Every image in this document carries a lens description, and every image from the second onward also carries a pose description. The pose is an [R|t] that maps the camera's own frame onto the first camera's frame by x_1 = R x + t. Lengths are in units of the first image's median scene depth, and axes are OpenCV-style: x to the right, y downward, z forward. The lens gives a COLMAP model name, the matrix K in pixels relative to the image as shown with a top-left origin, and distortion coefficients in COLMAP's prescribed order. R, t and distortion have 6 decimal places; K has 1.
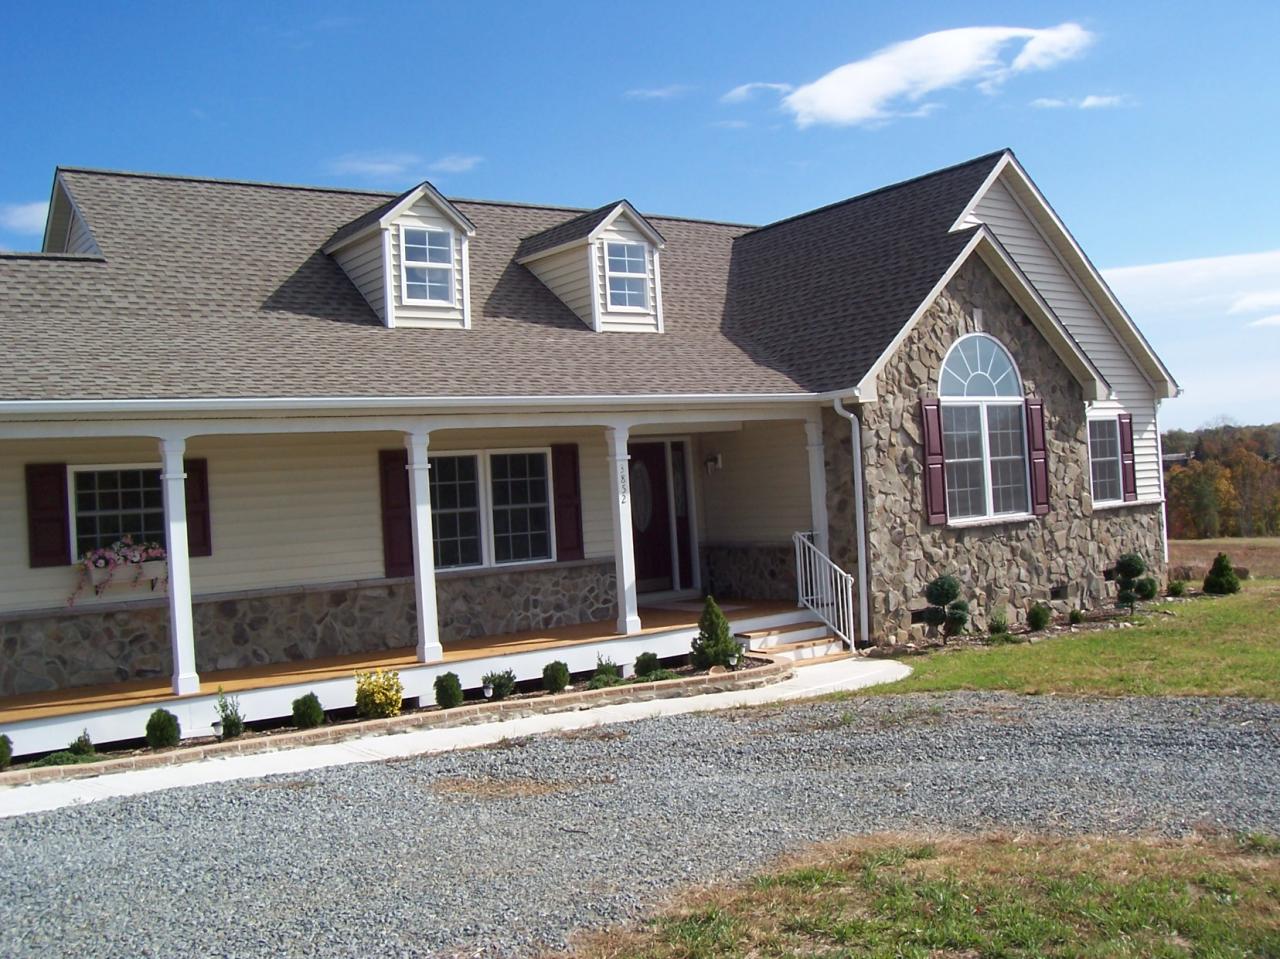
lens RADIAL K [[1233.0, 0, 640.0], [0, 1233.0, 479.5], [0, 0, 1]] dist [-0.170922, 0.143412]
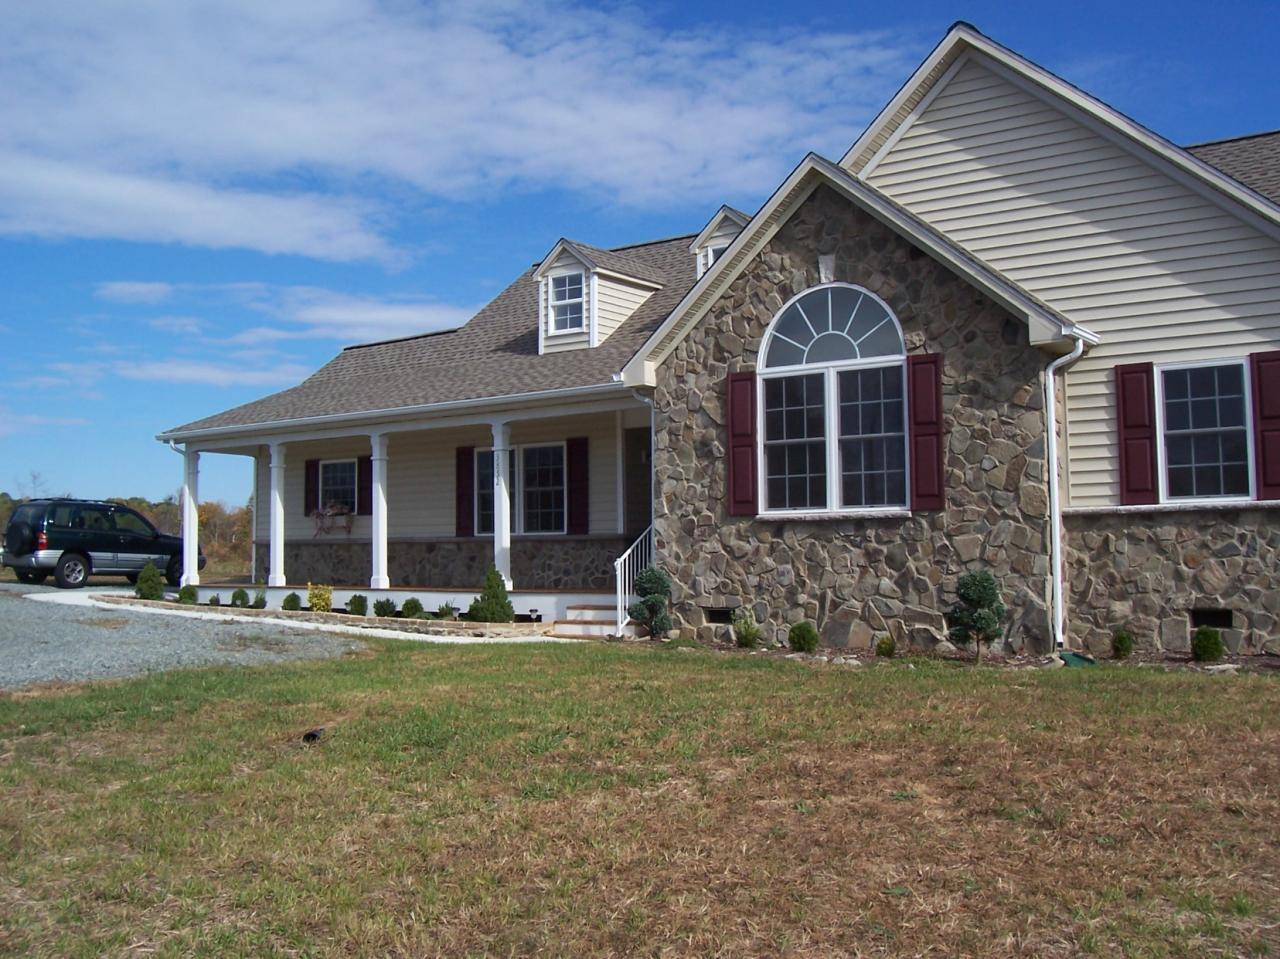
lens RADIAL K [[1233.0, 0, 640.0], [0, 1233.0, 479.5], [0, 0, 1]] dist [-0.170922, 0.143412]
pose [[0.328618, -0.000047, -0.944463, 1.066068], [-0.005078, 0.999985, -0.001816, 0.013426], [0.944449, 0.005393, 0.328613, 0.642552]]
